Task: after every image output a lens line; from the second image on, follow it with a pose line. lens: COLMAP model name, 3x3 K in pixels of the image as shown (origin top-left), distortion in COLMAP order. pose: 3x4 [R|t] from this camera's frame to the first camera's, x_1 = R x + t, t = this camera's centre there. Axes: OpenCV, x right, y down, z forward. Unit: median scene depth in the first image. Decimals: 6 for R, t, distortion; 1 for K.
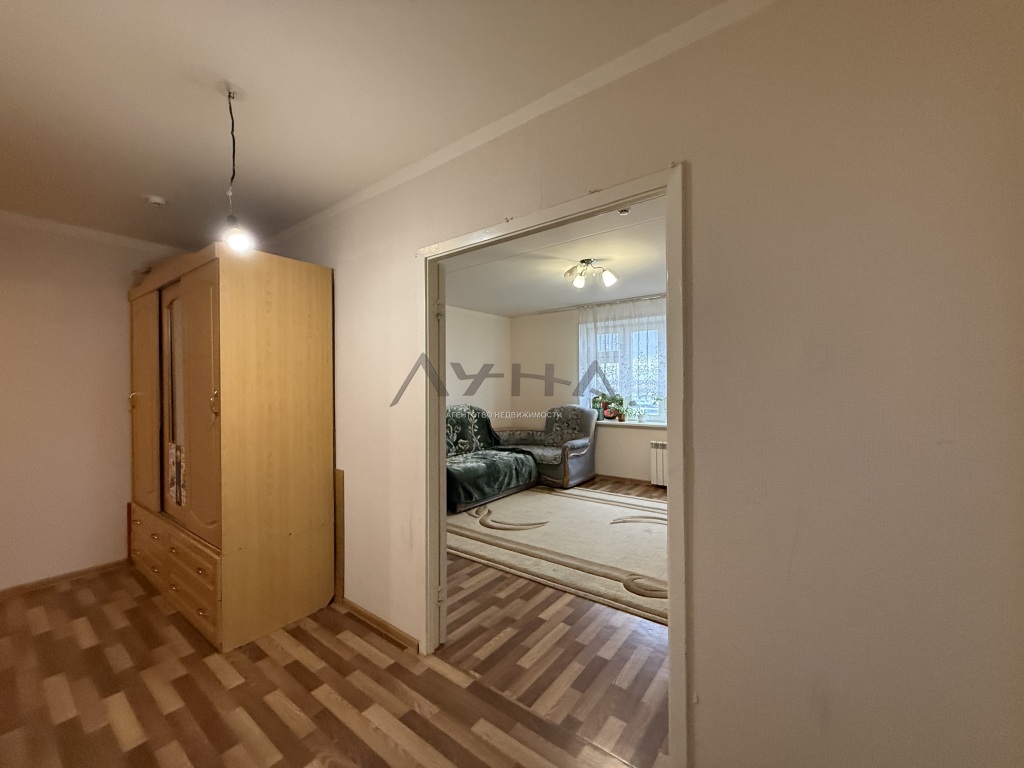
lens RADIAL K [[408.0, 0, 510.5], [0, 408.0, 382.3], [0, 0, 1]] dist [-0.002916, 0.000304]
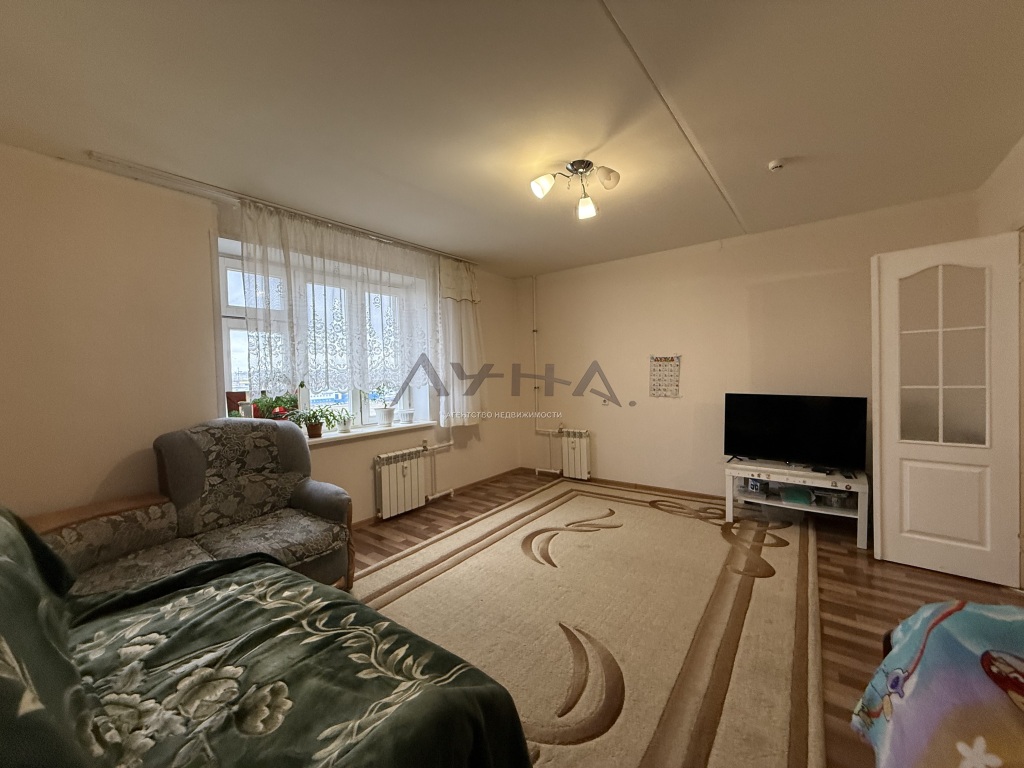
lens RADIAL K [[408.0, 0, 510.4], [0, 408.0, 383.0], [0, 0, 1]] dist [-0.002916, 0.000304]
pose [[-0.000912, -0.019958, 0.999800, -0.321746], [0.020193, 0.999597, 0.019972, 0.016561], [-0.999796, 0.020207, -0.000508, 0.798320]]
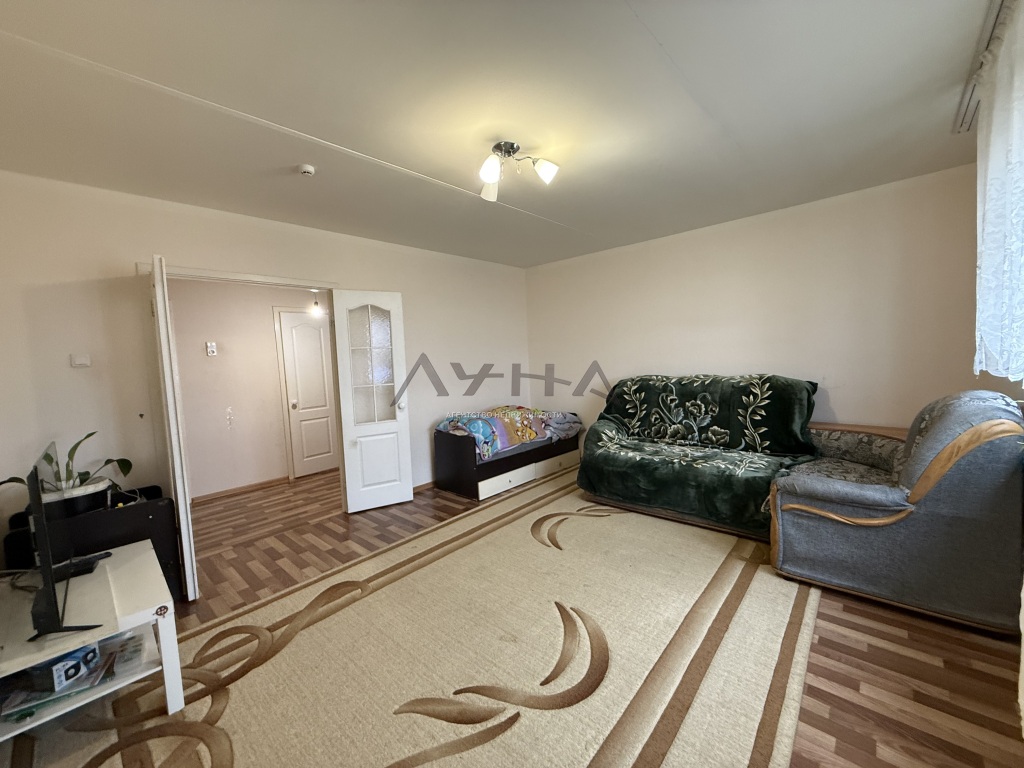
lens RADIAL K [[408.0, 0, 510.0], [0, 408.0, 385.9], [0, 0, 1]] dist [-0.002916, 0.000304]
pose [[-0.085934, 0.080798, -0.993019, 0.581445], [0.058517, 0.995395, 0.075927, 0.004273], [0.994581, -0.051584, -0.090267, 0.747276]]
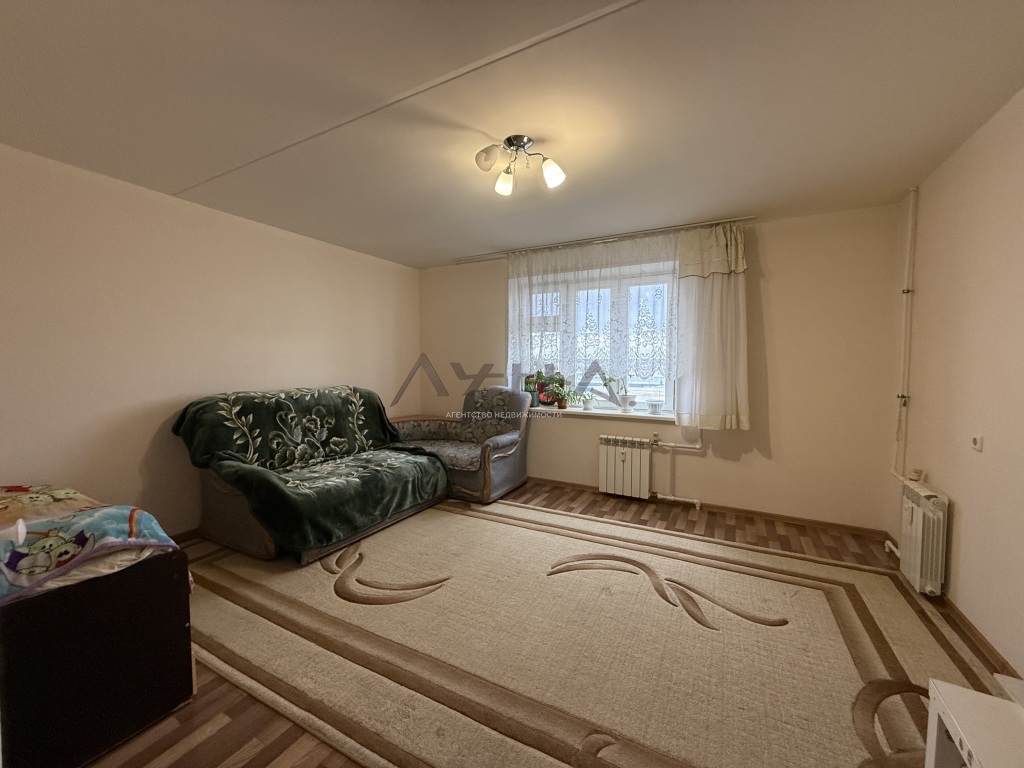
lens RADIAL K [[408.0, 0, 509.7], [0, 408.0, 383.2], [0, 0, 1]] dist [-0.002916, 0.000304]
pose [[0.987933, 0.003832, 0.154838, 0.063913], [-0.012957, 0.998234, 0.057971, 0.006901], [-0.154342, -0.059278, 0.986238, 0.294294]]
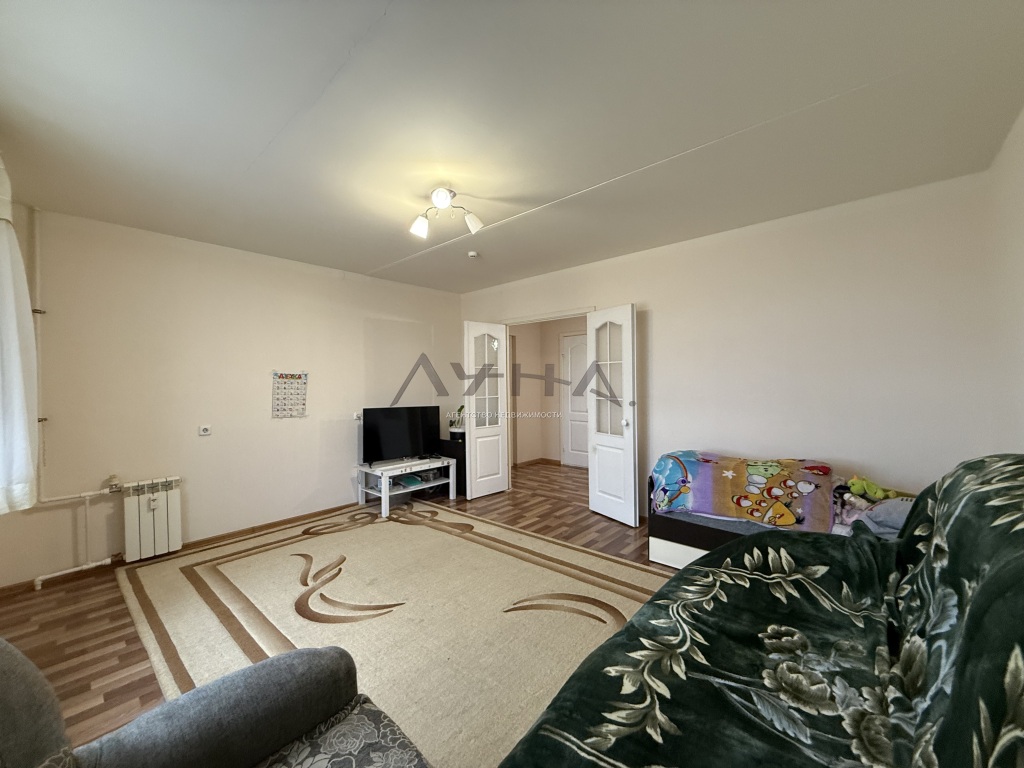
lens RADIAL K [[408.0, 0, 507.7], [0, 408.0, 384.8], [0, 0, 1]] dist [-0.002916, 0.000304]
pose [[-0.996754, 0.018359, 0.078382, 0.027191], [0.018412, 0.999830, -0.000052, 0.014671], [-0.078370, 0.001392, -0.996923, 1.193060]]
